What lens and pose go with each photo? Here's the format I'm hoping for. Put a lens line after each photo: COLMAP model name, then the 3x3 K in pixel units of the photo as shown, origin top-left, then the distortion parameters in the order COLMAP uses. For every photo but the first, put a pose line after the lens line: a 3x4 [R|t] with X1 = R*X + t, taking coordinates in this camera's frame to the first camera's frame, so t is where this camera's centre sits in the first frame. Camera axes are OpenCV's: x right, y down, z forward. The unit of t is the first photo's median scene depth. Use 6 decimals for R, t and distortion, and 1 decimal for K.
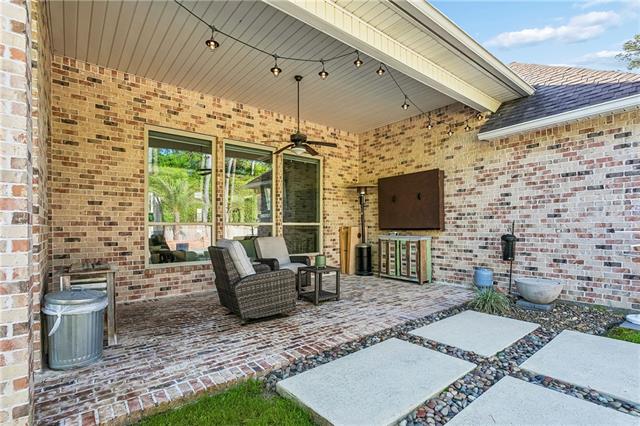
lens RADIAL K [[305.0, 0, 316.8], [0, 305.0, 230.8], [0, 0, 1]] dist [0.006402, 0.000769]
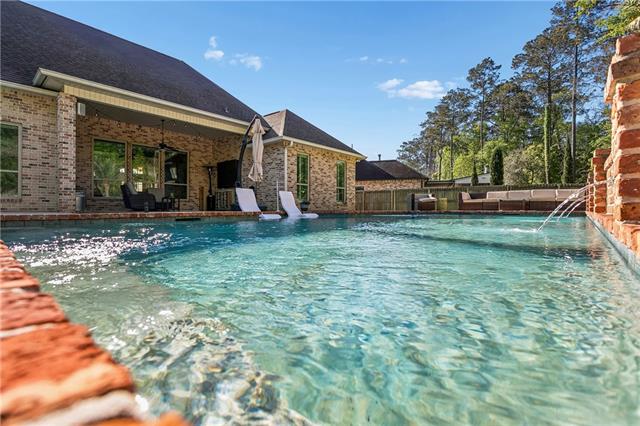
lens RADIAL K [[305.0, 0, 317.6], [0, 305.0, 208.8], [0, 0, 1]] dist [0.006402, 0.000769]
pose [[0.979933, 0.009578, 0.199097, 0.440698], [-0.008210, 0.999937, -0.007695, 0.139949], [-0.199158, 0.005905, 0.979950, -1.086038]]
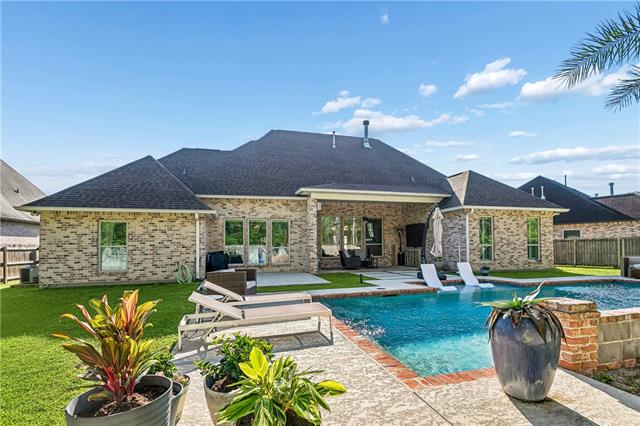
lens RADIAL K [[305.0, 0, 322.1], [0, 305.0, 247.2], [0, 0, 1]] dist [0.006402, 0.000769]
pose [[0.927008, -0.007489, -0.374968, 0.474569], [0.005426, 0.999964, -0.006556, 0.014887], [0.375004, 0.004043, 0.927015, -1.417155]]
